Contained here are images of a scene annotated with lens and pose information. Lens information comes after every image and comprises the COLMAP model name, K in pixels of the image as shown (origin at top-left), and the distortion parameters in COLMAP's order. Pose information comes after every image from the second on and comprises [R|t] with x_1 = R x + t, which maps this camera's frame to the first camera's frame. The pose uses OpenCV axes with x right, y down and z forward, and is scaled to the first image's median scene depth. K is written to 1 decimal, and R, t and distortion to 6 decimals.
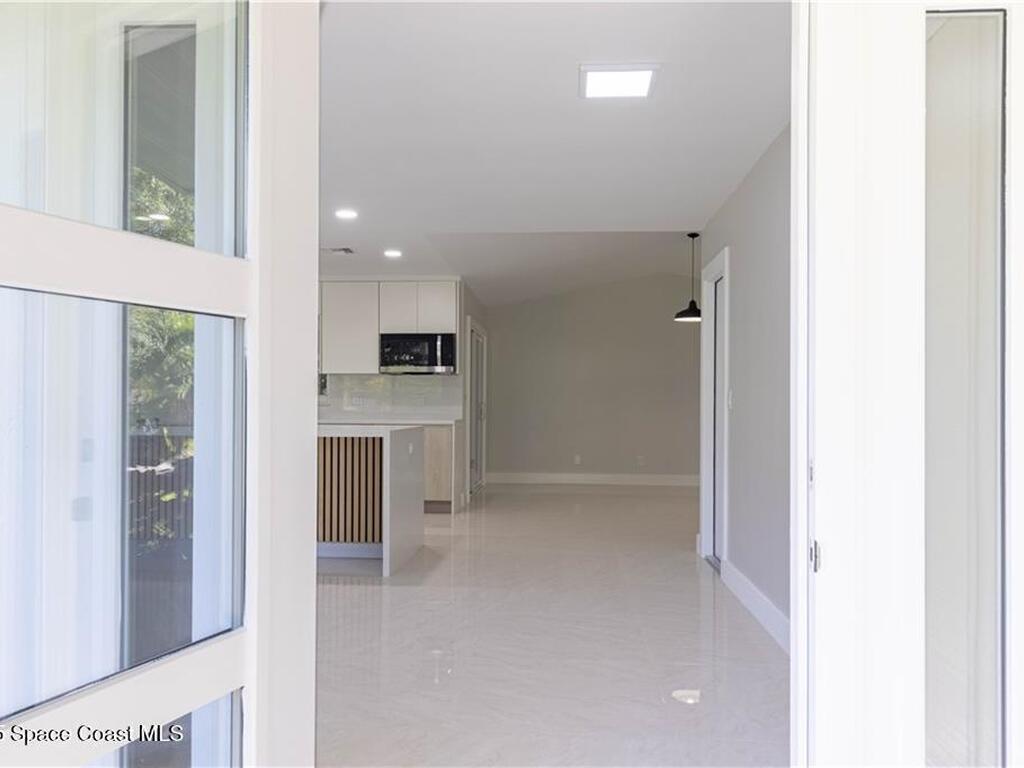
lens RADIAL K [[838.4, 0, 514.5], [0, 838.4, 392.6], [0, 0, 1]] dist [0.000019, 0.003059]
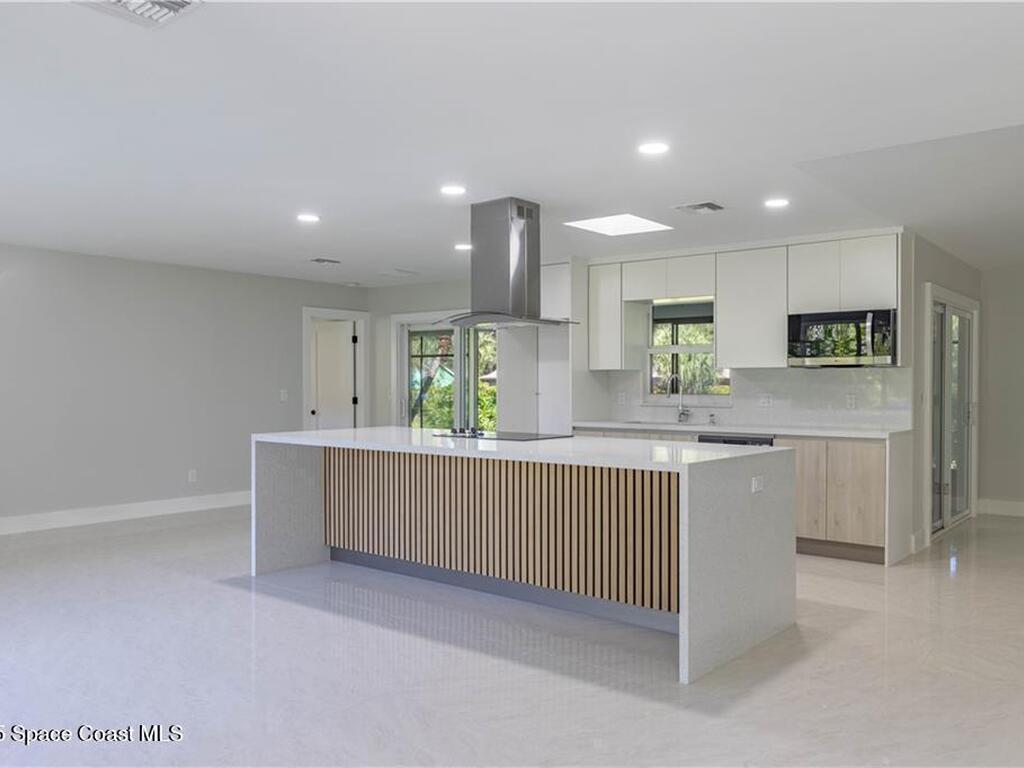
lens RADIAL K [[838.4, 0, 514.5], [0, 838.4, 392.6], [0, 0, 1]] dist [0.000019, 0.003059]
pose [[0.816610, 0.000680, -0.577189, 0.075240], [0.009246, 0.999856, 0.014259, -0.013223], [0.577115, -0.016981, 0.816486, 0.241894]]
